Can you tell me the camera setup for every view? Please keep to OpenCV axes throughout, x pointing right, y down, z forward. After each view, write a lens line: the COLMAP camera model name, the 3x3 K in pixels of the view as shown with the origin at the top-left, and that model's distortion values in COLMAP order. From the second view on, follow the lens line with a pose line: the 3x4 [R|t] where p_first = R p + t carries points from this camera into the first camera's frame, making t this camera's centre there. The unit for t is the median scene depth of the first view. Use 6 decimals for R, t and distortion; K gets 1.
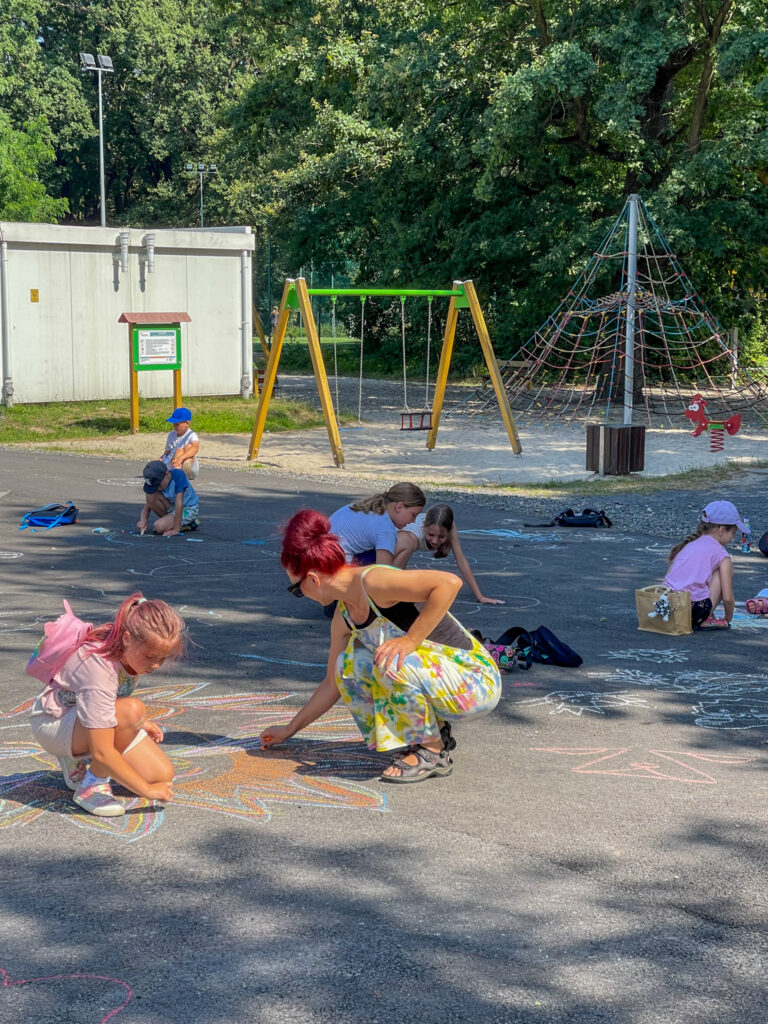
lens RADIAL K [[1900.2, 0, 390.5], [0, 1900.2, 514.9], [0, 0, 1]] dist [0.194898, 0.000000]
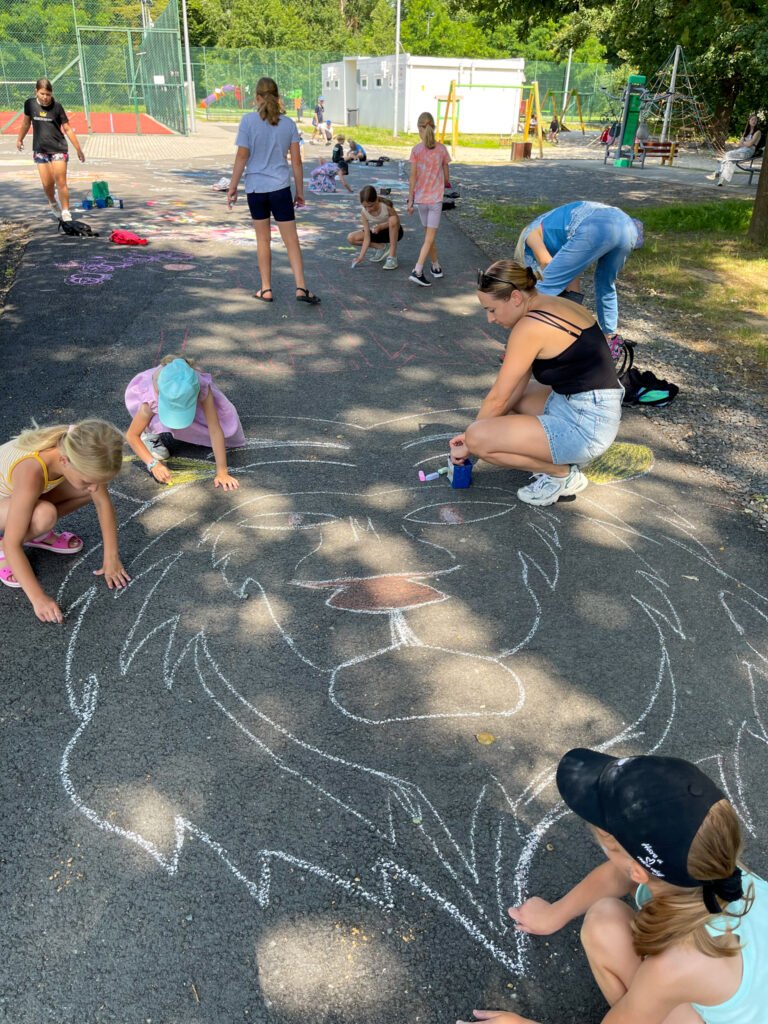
lens RADIAL K [[772.8, 0, 383.1], [0, 772.8, 516.1], [0, 0, 1]] dist [0.062980, -0.090166]
pose [[0.866230, 0.254677, -0.429867, 0.471056], [-0.077534, 0.918437, 0.387894, 0.018646], [0.493593, -0.302676, 0.815324, -0.112458]]
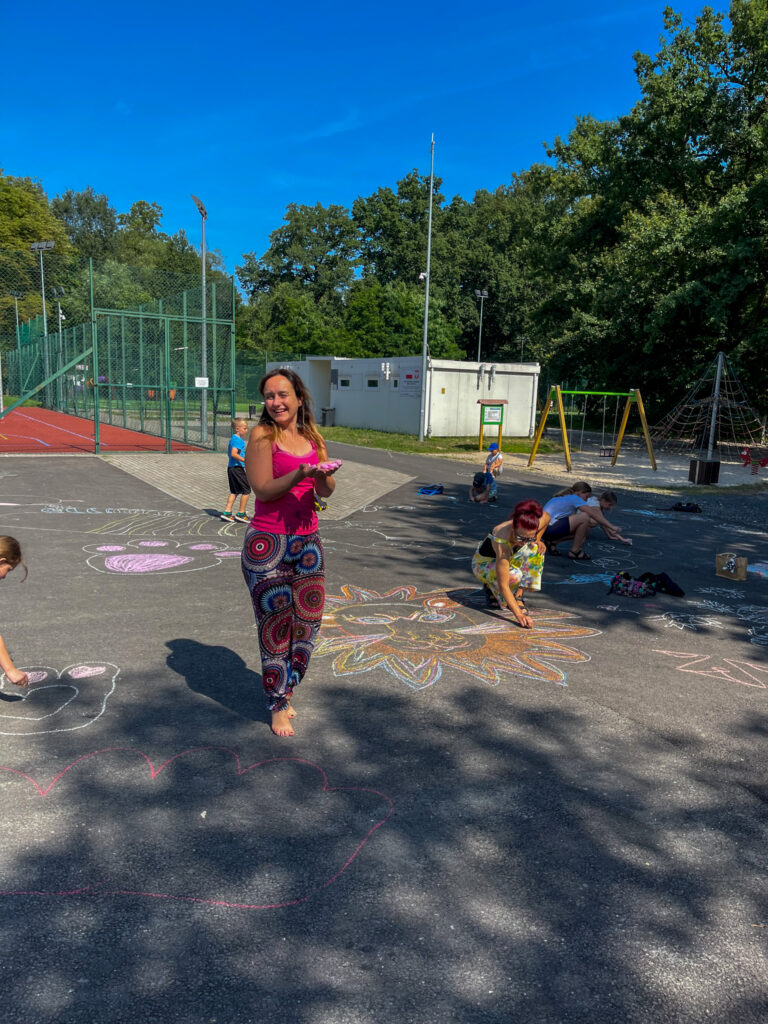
lens RADIAL K [[777.0, 0, 388.1], [0, 777.0, 519.9], [0, 0, 1]] dist [0.047268, -0.060680]
pose [[0.964778, 0.075445, -0.252015, 0.002574], [-0.063106, 0.996395, 0.056700, -0.007533], [0.255385, -0.038799, 0.966061, 0.065364]]
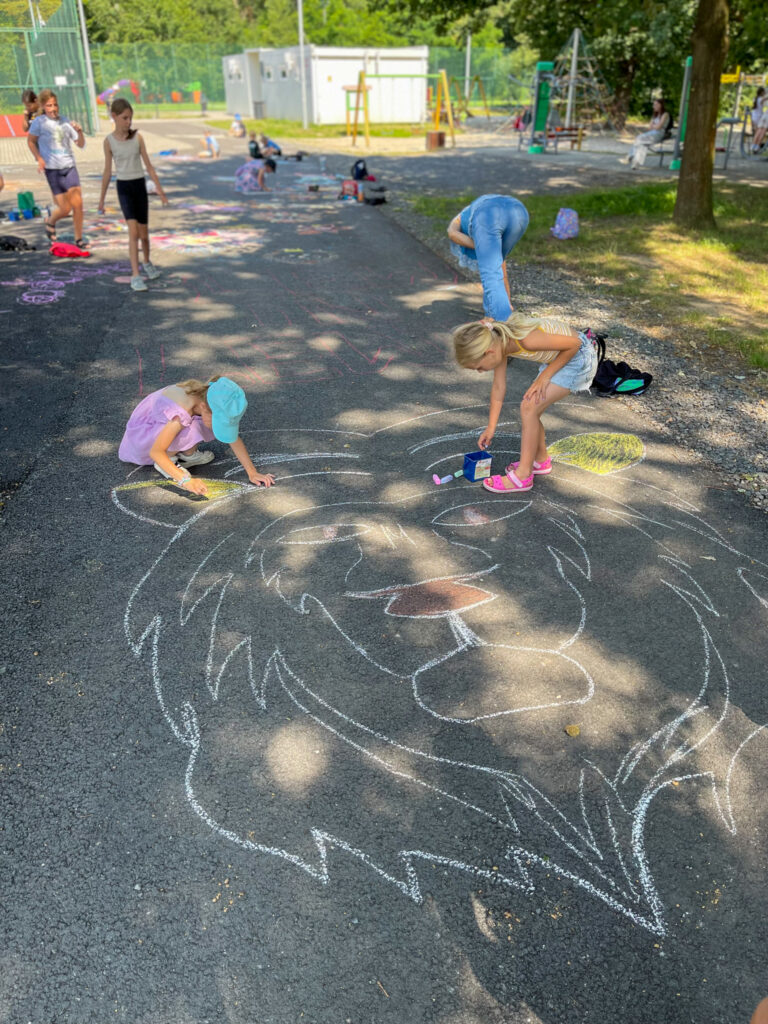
lens RADIAL K [[772.8, 0, 381.0], [0, 772.8, 514.3], [0, 0, 1]] dist [0.062980, -0.090166]
pose [[0.916978, 0.189968, -0.350803, 0.458357], [-0.040280, 0.918939, 0.392338, 0.015129], [0.396898, -0.345635, 0.850299, -0.122645]]
